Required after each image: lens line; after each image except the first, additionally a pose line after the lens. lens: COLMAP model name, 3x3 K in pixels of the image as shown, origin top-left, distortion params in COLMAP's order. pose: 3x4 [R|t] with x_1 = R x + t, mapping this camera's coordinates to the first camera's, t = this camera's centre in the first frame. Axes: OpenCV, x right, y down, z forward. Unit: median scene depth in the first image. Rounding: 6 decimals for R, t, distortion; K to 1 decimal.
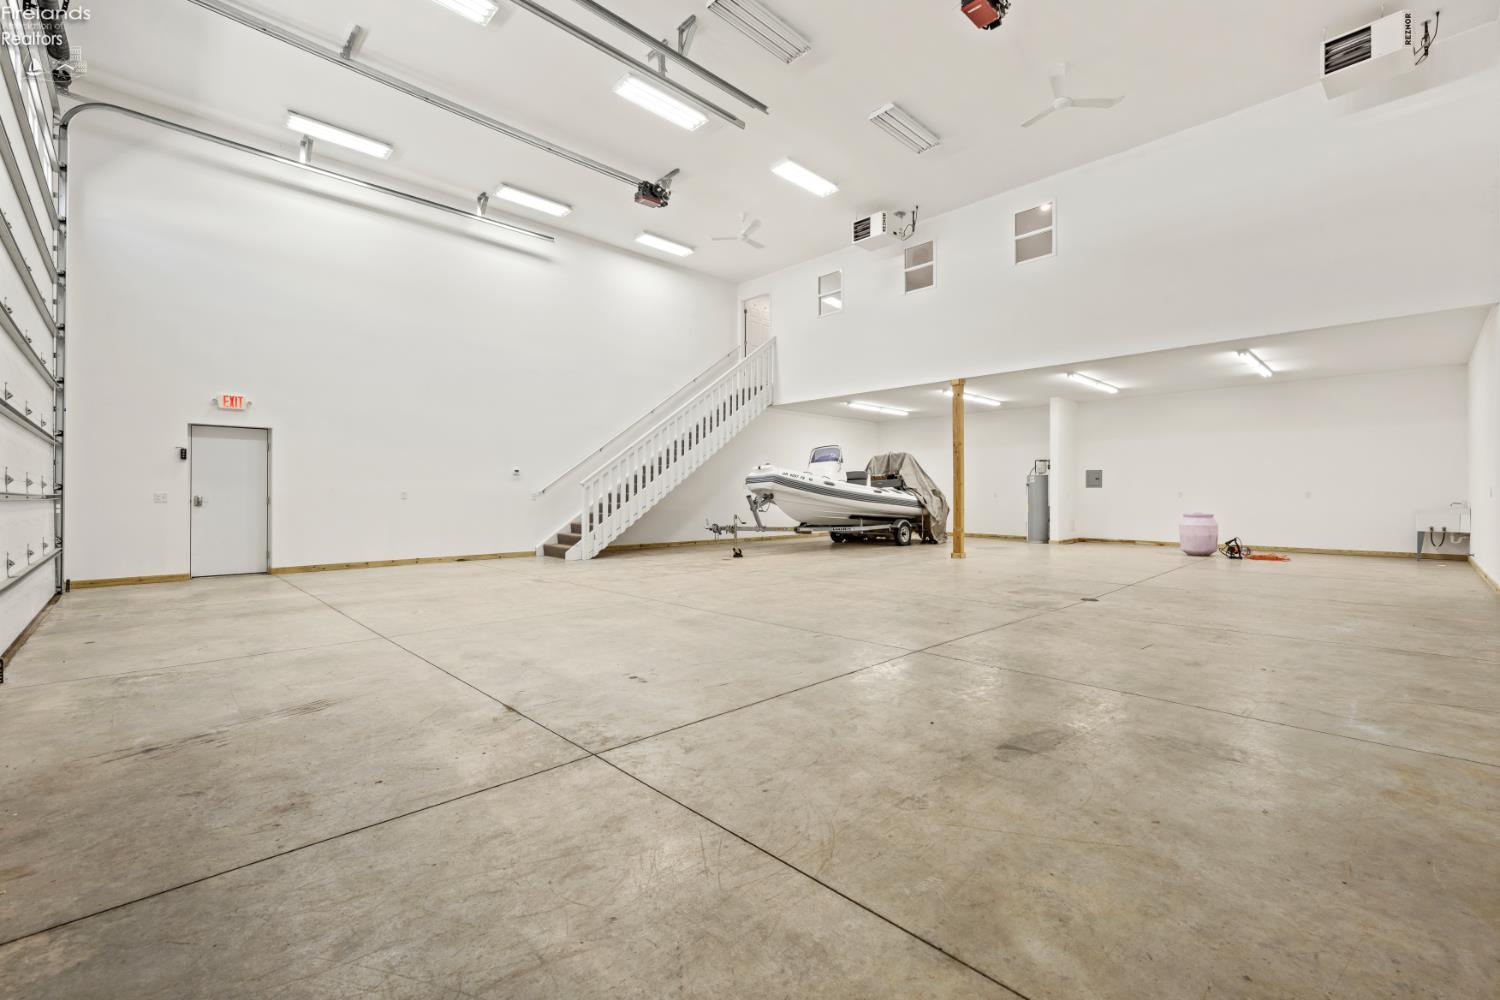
lens RADIAL K [[640.8, 0, 755.4], [0, 640.8, 492.6], [0, 0, 1]] dist [0.003174, -0.000192]
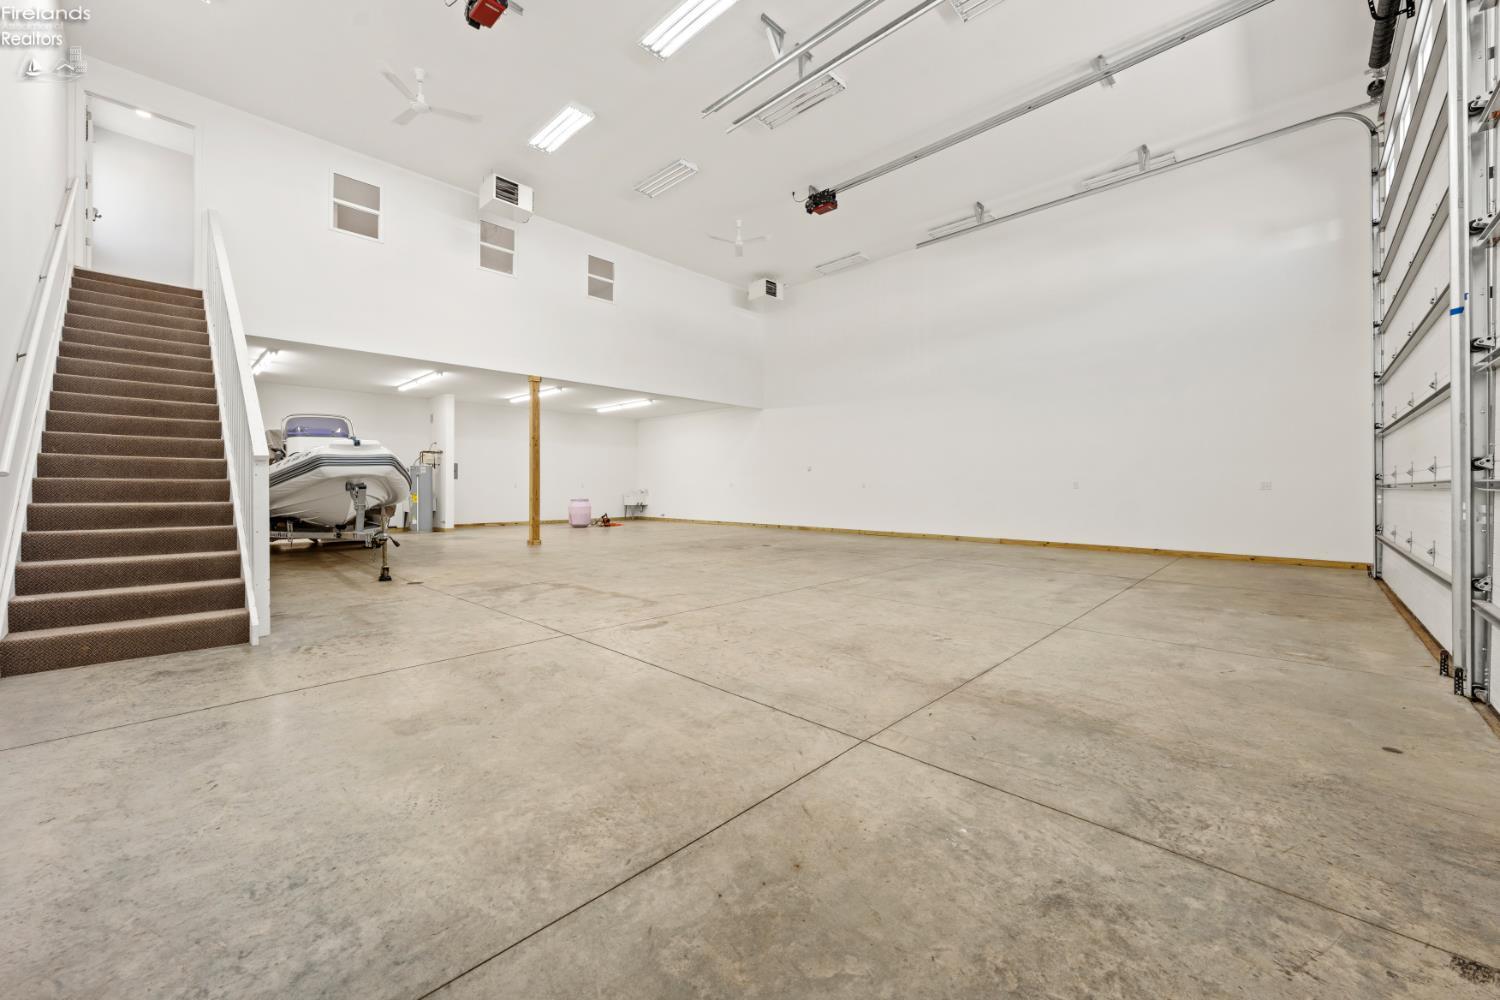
lens RADIAL K [[579.7, 0, 751.2], [0, 579.7, 486.1], [0, 0, 1]] dist [0.000424, 0.000156]
pose [[-0.029307, 0.001039, 0.999570, -0.664089], [-0.005146, 0.999986, -0.001190, 0.004149], [-0.999557, -0.005179, -0.029301, 0.684462]]
